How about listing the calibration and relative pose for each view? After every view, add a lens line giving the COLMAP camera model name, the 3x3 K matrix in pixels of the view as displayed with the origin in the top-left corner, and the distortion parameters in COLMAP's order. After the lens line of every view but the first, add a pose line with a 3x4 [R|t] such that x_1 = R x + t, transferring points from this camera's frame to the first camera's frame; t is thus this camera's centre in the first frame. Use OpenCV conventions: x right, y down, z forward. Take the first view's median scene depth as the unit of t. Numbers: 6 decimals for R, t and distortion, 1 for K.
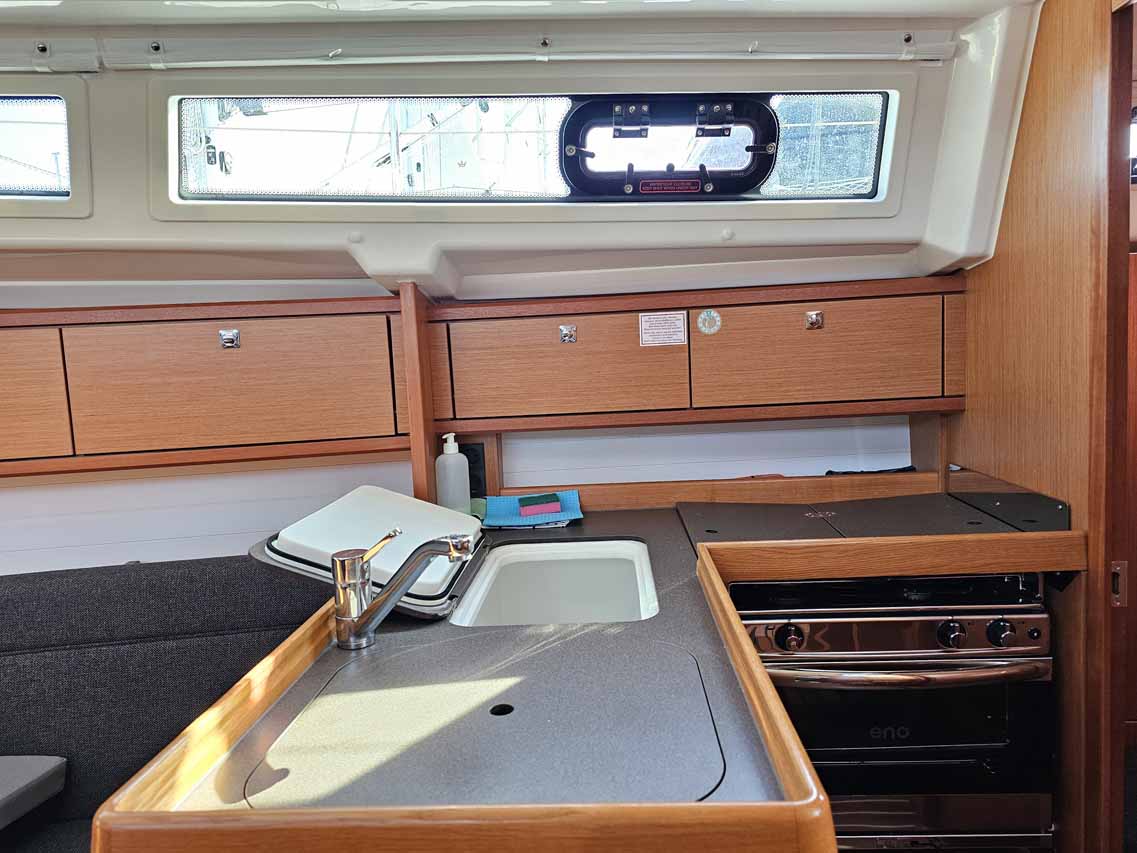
lens RADIAL K [[767.1, 0, 568.5], [0, 767.1, 426.5], [0, 0, 1]] dist [0.038959, -0.003967]
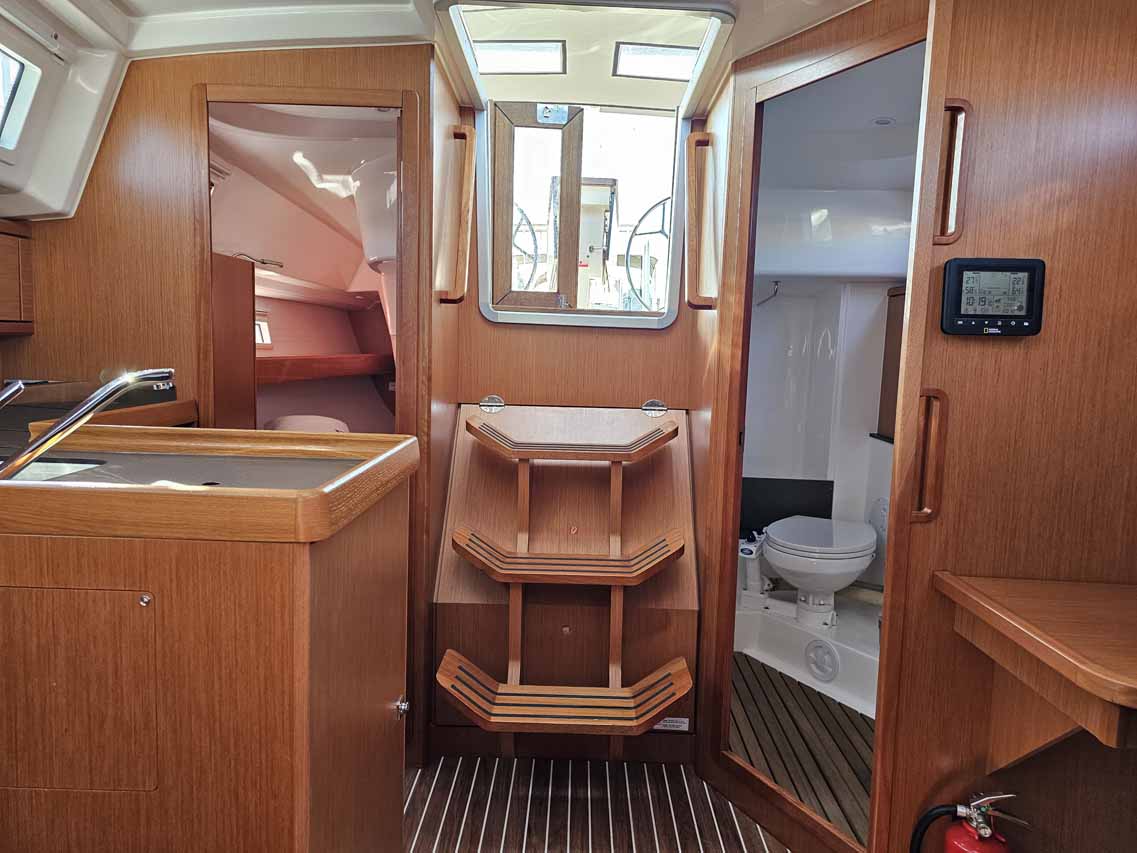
lens RADIAL K [[767.1, 0, 568.5], [0, 767.1, 426.5], [0, 0, 1]] dist [0.038959, -0.003967]
pose [[-0.041003, -0.054157, 0.997690, -0.886149], [0.073811, 0.995637, 0.057079, 0.135038], [-0.996429, 0.075981, -0.036826, 0.220112]]
